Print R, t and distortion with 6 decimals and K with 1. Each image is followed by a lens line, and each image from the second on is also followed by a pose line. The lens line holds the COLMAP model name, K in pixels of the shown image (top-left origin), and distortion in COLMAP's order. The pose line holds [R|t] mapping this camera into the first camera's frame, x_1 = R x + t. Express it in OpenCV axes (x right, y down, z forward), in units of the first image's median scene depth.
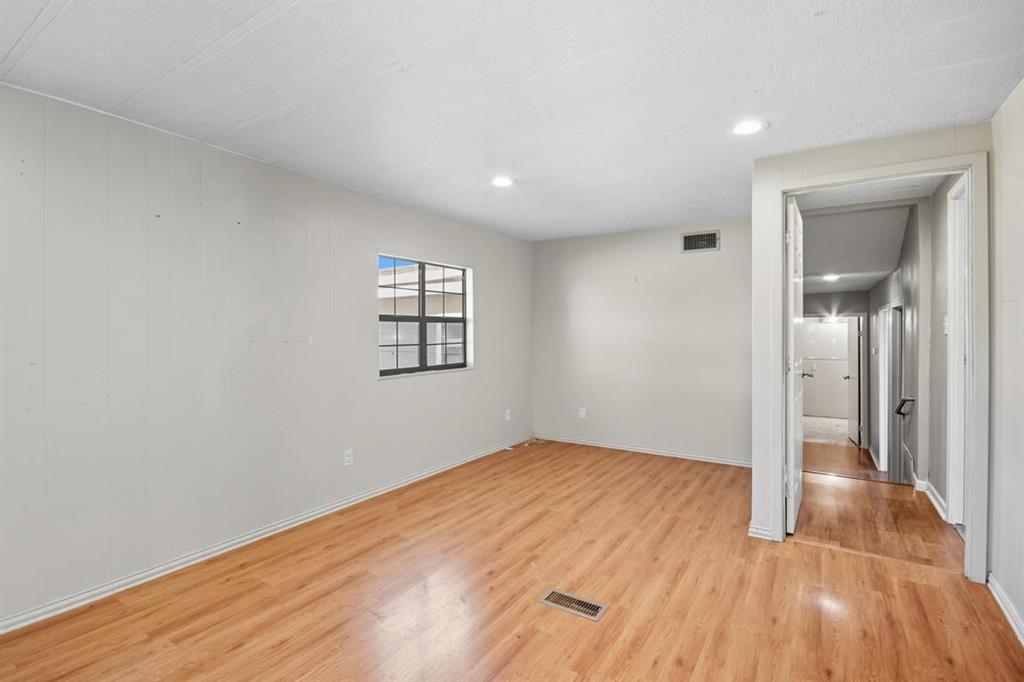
lens RADIAL K [[480.8, 0, 521.3], [0, 480.8, 323.9], [0, 0, 1]] dist [0.004014, -0.012051]
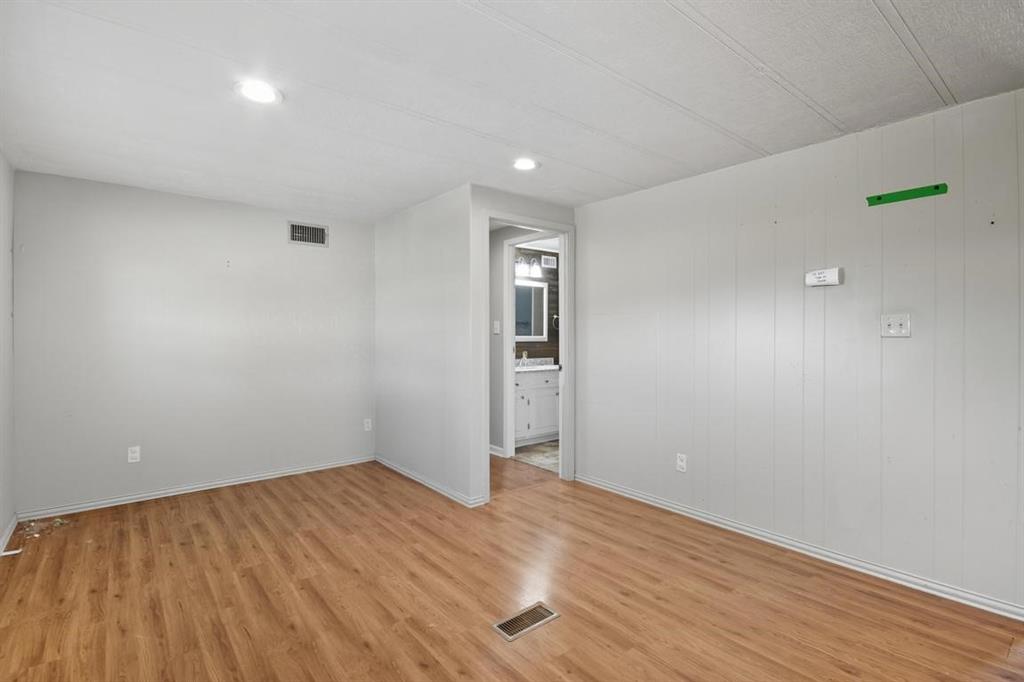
lens RADIAL K [[480.8, 0, 492.4], [0, 480.8, 335.2], [0, 0, 1]] dist [0.004014, -0.012051]
pose [[0.328064, -0.002545, 0.944652, -0.513751], [-0.013925, 0.999875, 0.007529, 0.013629], [-0.944553, -0.015624, 0.327988, 0.492663]]
